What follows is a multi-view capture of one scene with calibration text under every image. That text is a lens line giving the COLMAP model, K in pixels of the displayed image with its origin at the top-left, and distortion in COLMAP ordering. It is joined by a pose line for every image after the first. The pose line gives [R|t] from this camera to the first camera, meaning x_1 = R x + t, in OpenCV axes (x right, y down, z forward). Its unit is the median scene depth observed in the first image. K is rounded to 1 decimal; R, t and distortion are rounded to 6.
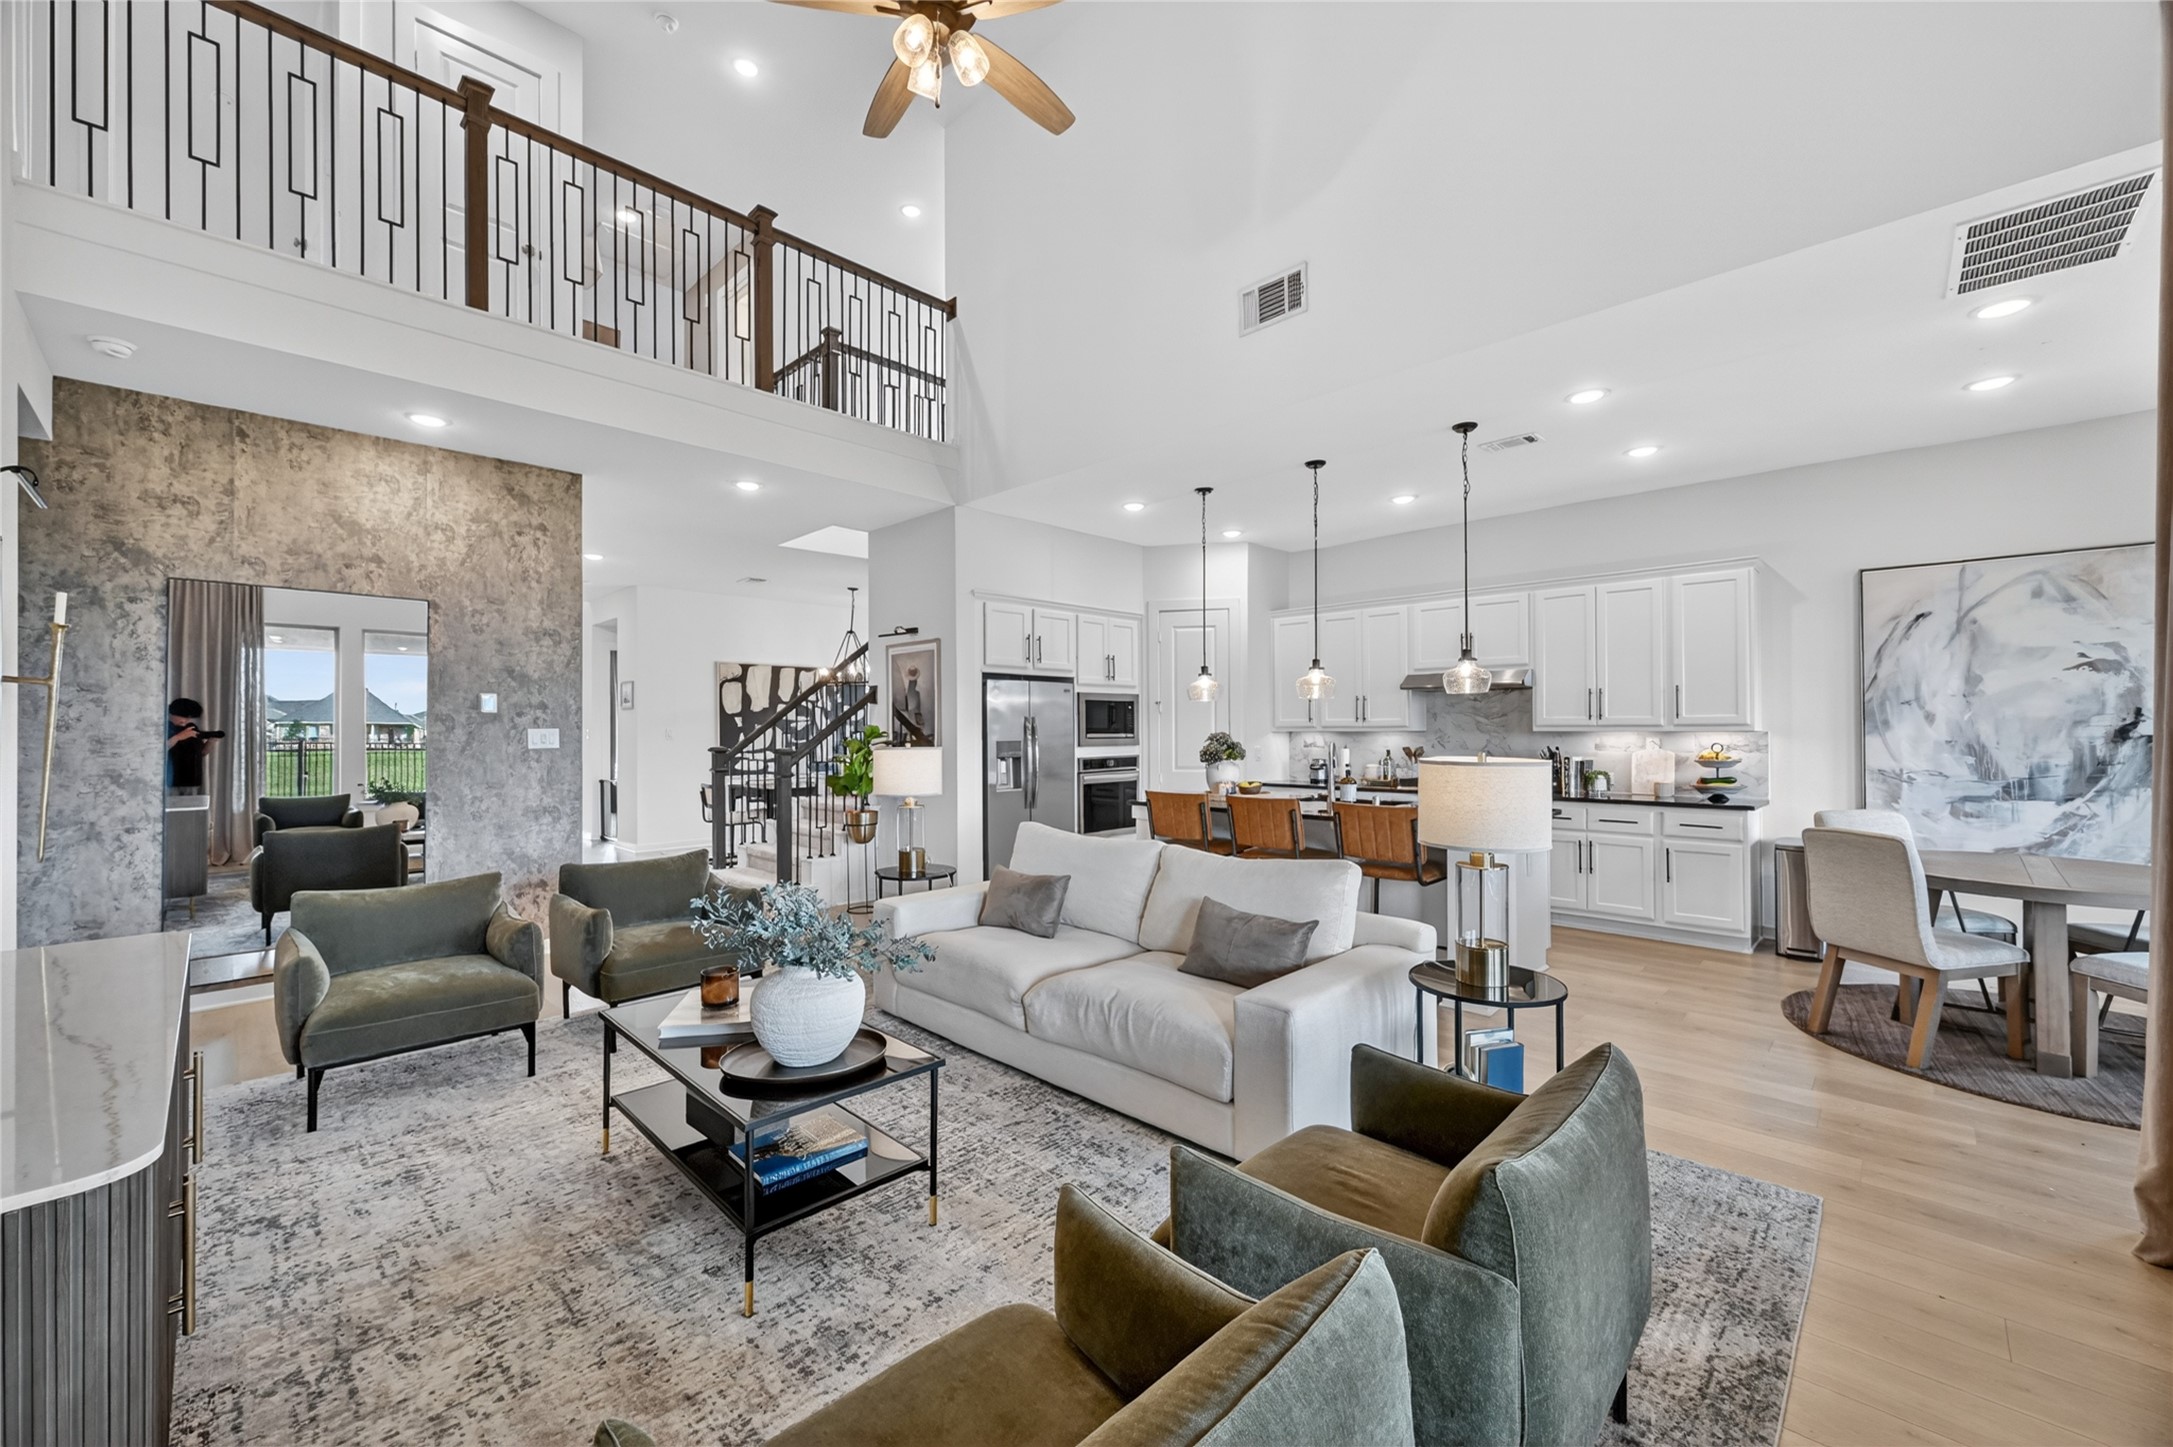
lens RADIAL K [[855.4, 0, 1099.1], [0, 855.4, 722.6], [0, 0, 1]] dist [-0.000516, 0.000104]
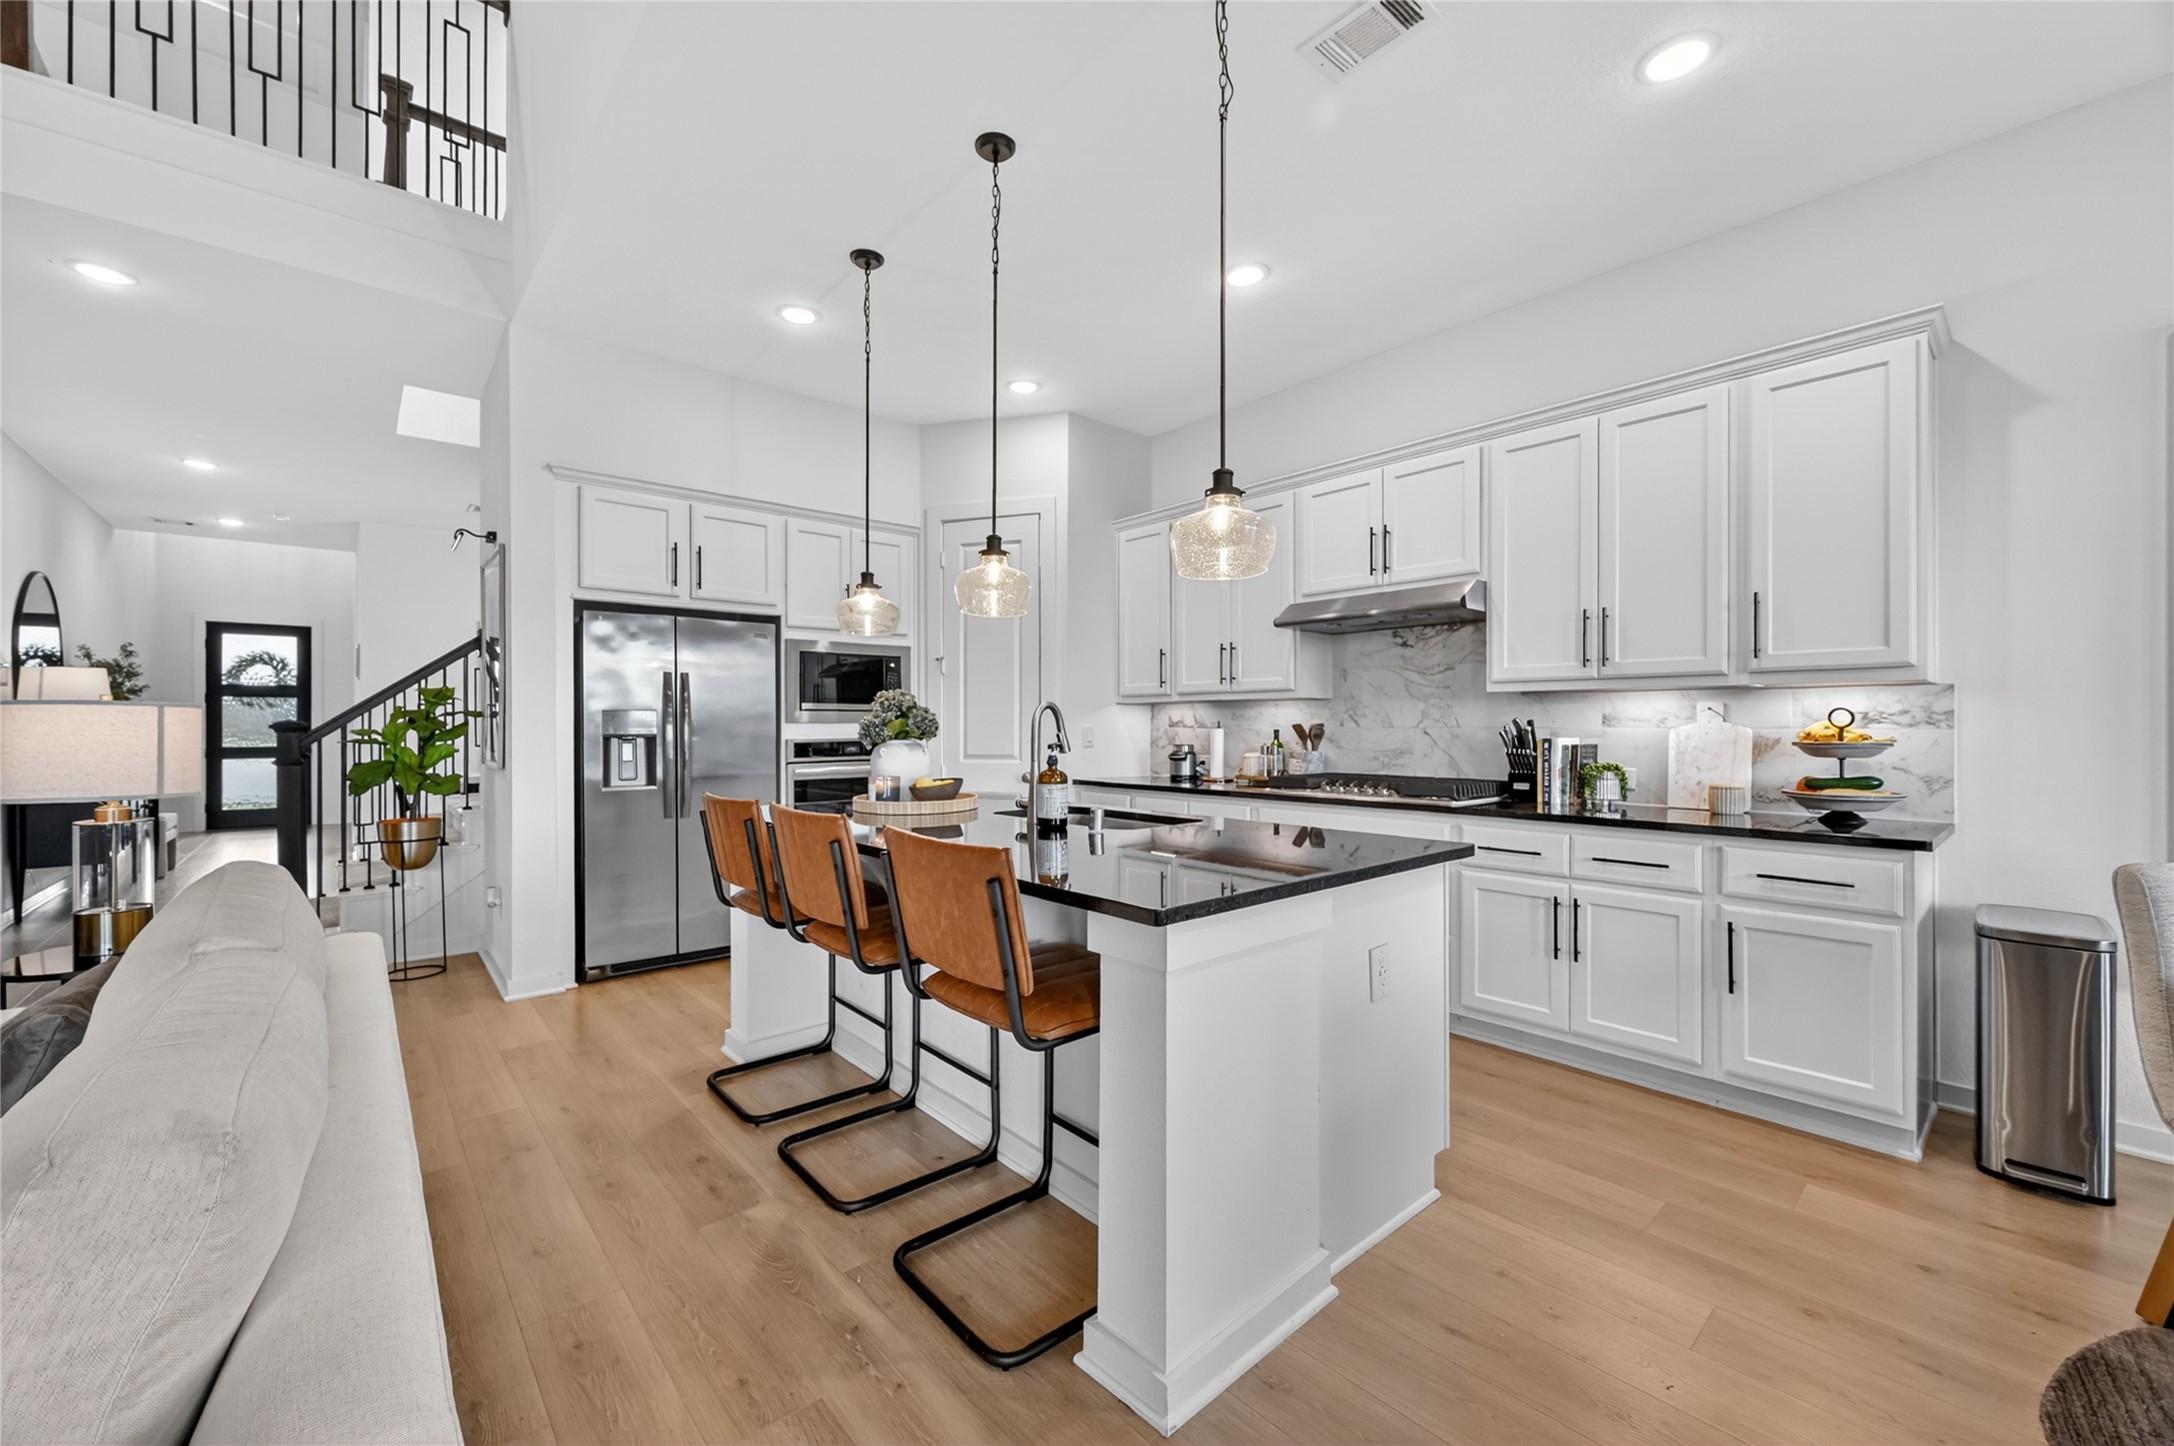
lens RADIAL K [[855.7, 0, 1095.5], [0, 855.7, 722.8], [0, 0, 1]] dist [-0.000516, 0.000104]
pose [[0.996498, 0.002707, -0.083576, 0.358371], [-0.002347, 0.999988, 0.004404, 0.033838], [0.083587, -0.004192, 0.996492, 0.504797]]
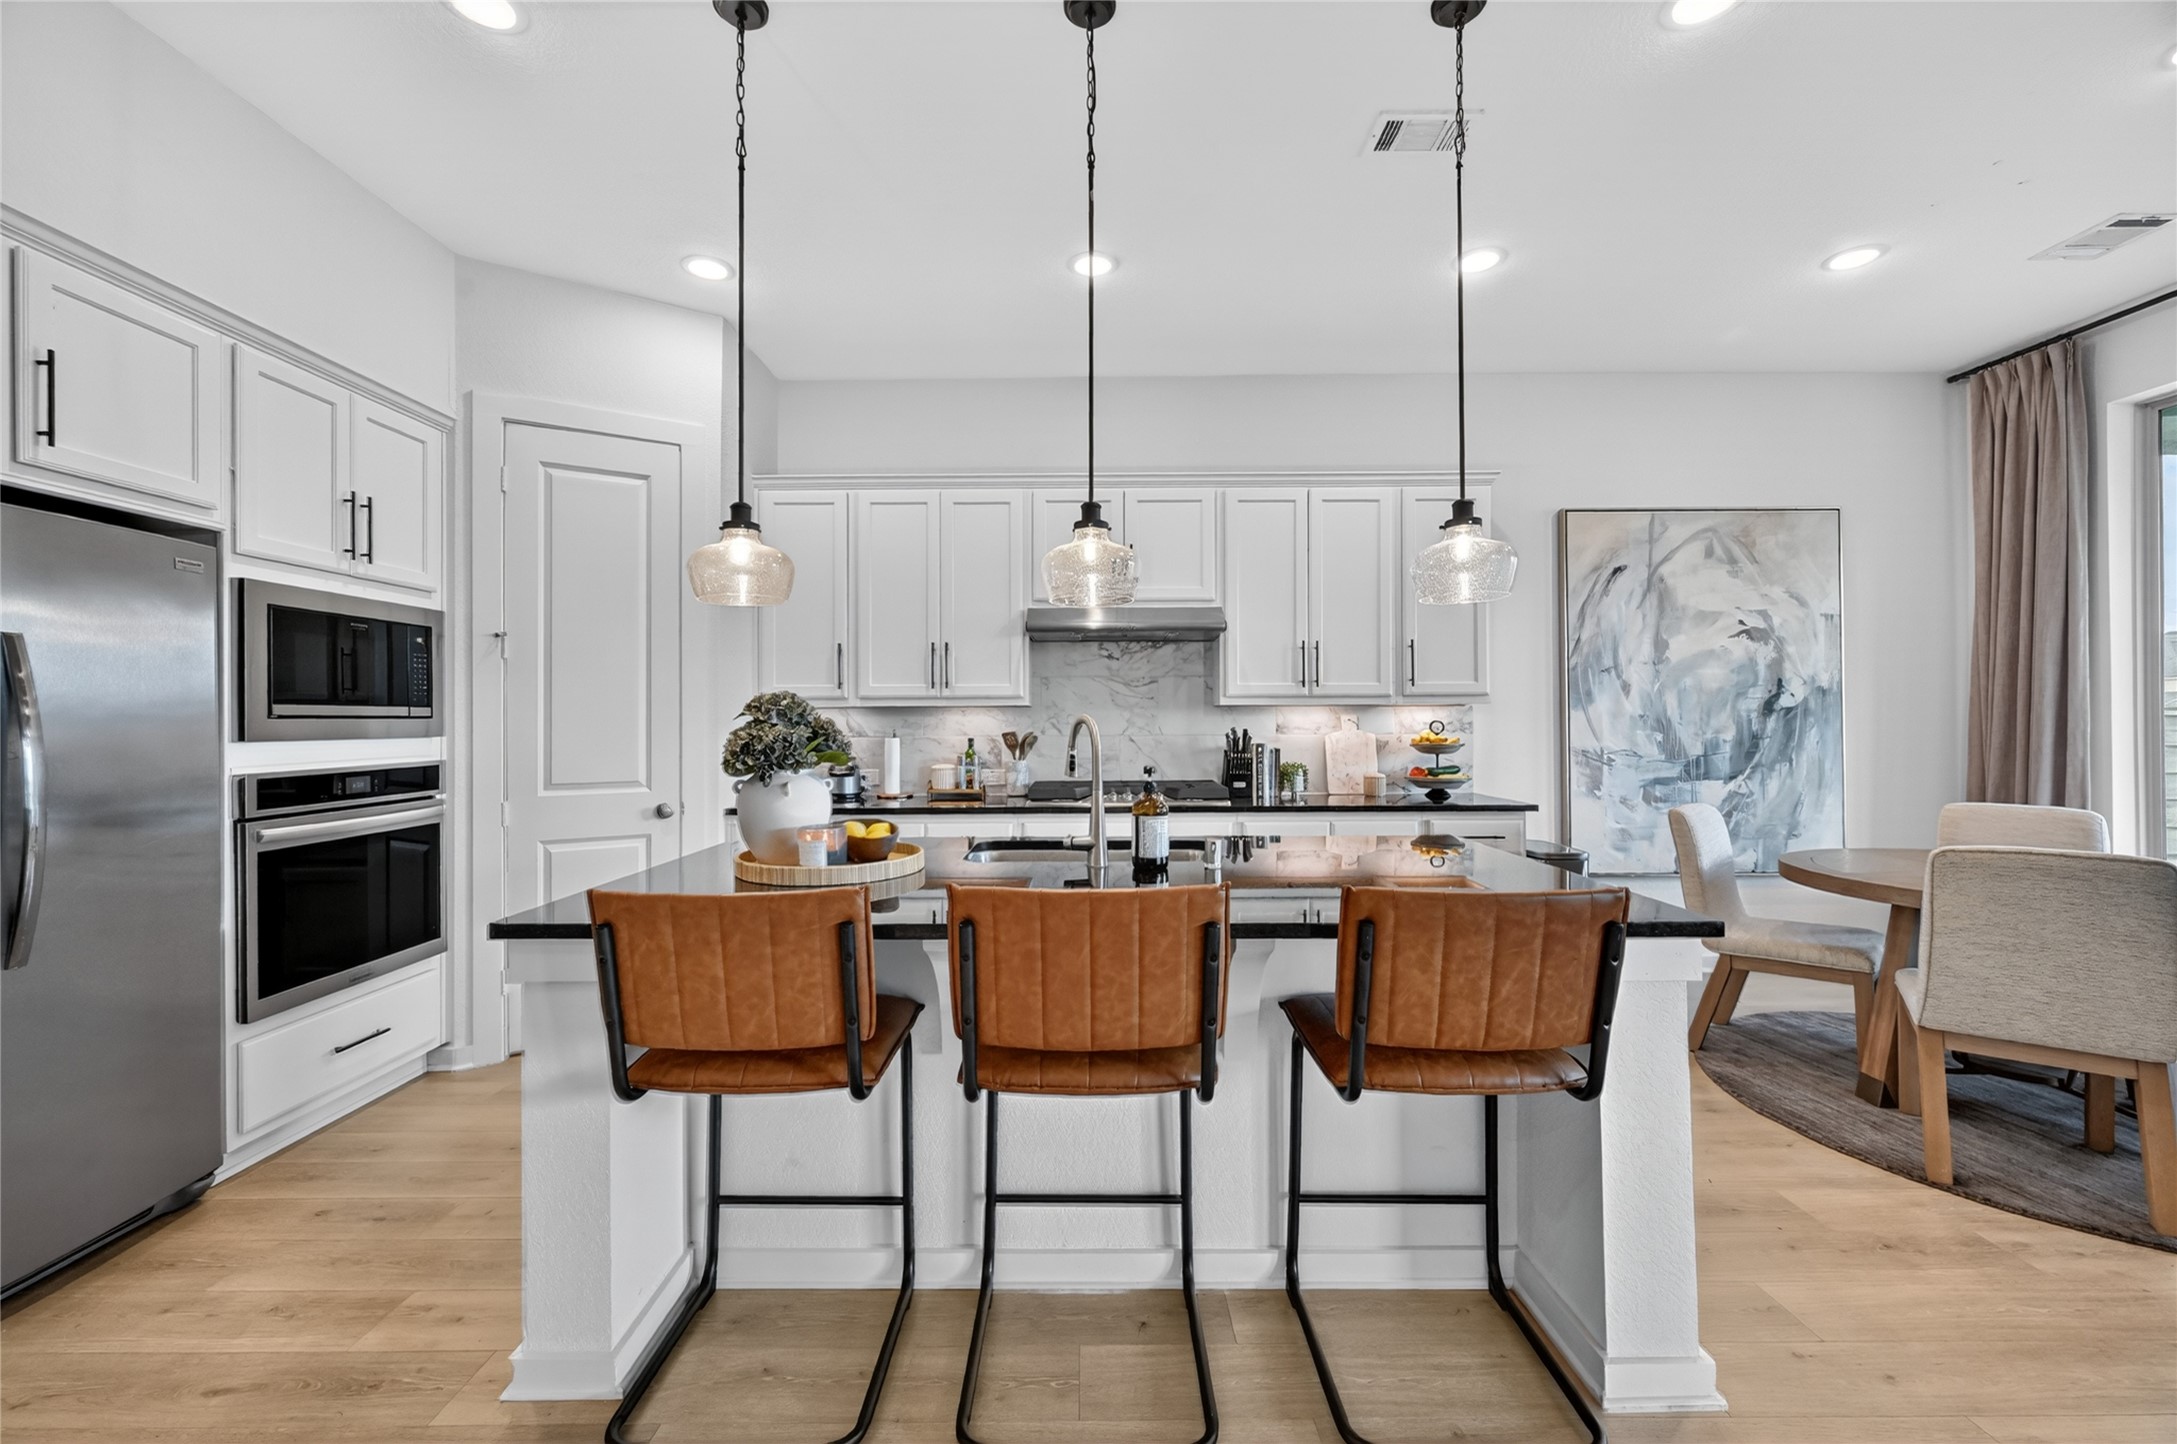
lens RADIAL K [[856.9, 0, 1071.9], [0, 856.9, 723.9], [0, 0, 1]] dist [-0.000516, 0.000104]
pose [[0.728385, -0.002279, 0.685165, -0.021257], [-0.002332, 0.999980, 0.005805, 0.025179], [-0.685165, -0.005826, 0.728365, 0.725263]]
